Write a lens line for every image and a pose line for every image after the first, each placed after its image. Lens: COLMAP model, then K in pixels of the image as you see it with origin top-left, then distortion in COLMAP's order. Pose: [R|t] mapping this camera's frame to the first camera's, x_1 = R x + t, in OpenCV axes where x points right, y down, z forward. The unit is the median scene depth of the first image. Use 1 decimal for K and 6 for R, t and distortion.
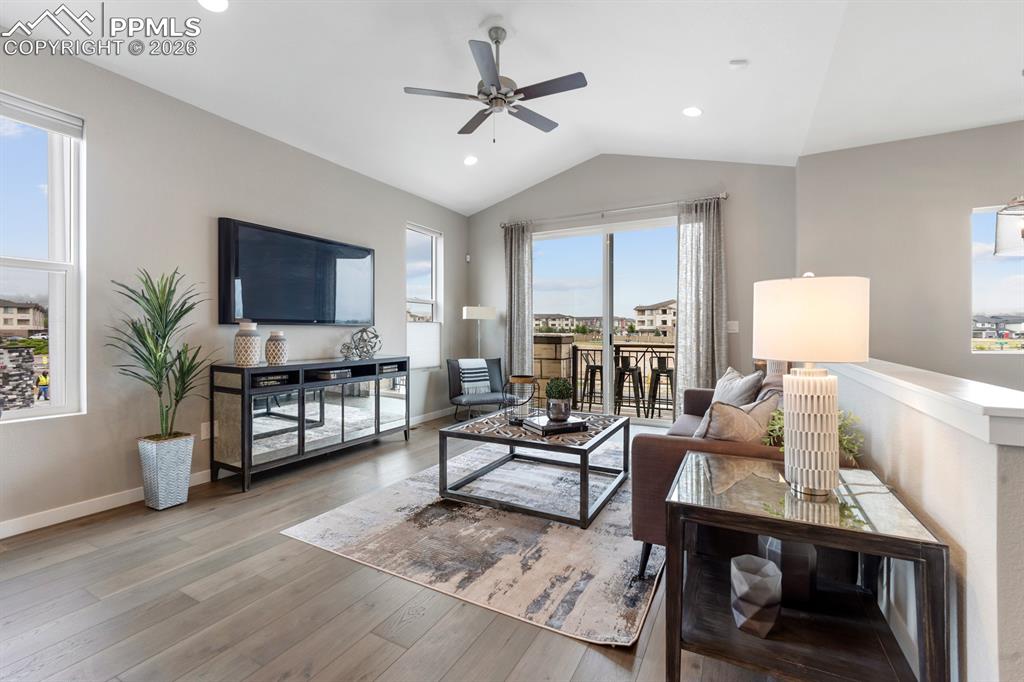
lens RADIAL K [[434.9, 0, 506.5], [0, 434.9, 336.0], [0, 0, 1]] dist [0.004320, 0.000186]
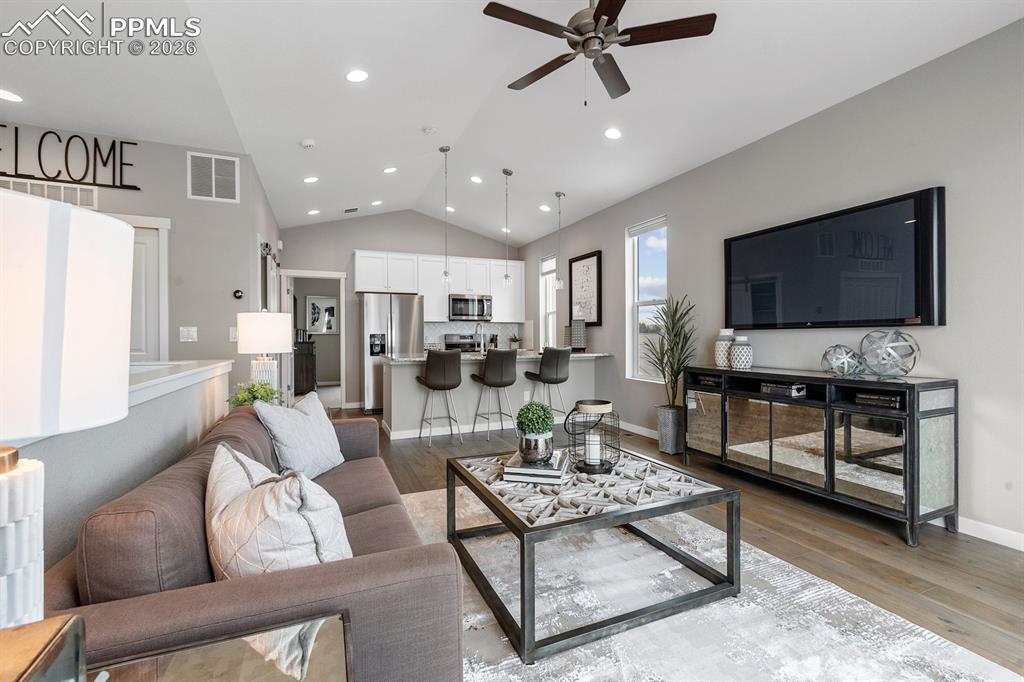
lens RADIAL K [[434.9, 0, 508.3], [0, 434.9, 345.7], [0, 0, 1]] dist [0.004320, 0.000186]
pose [[-0.611465, 0.015510, -0.791119, 0.421032], [0.000580, 0.999816, 0.019154, -0.006273], [0.791271, 0.011253, -0.611362, 0.827693]]
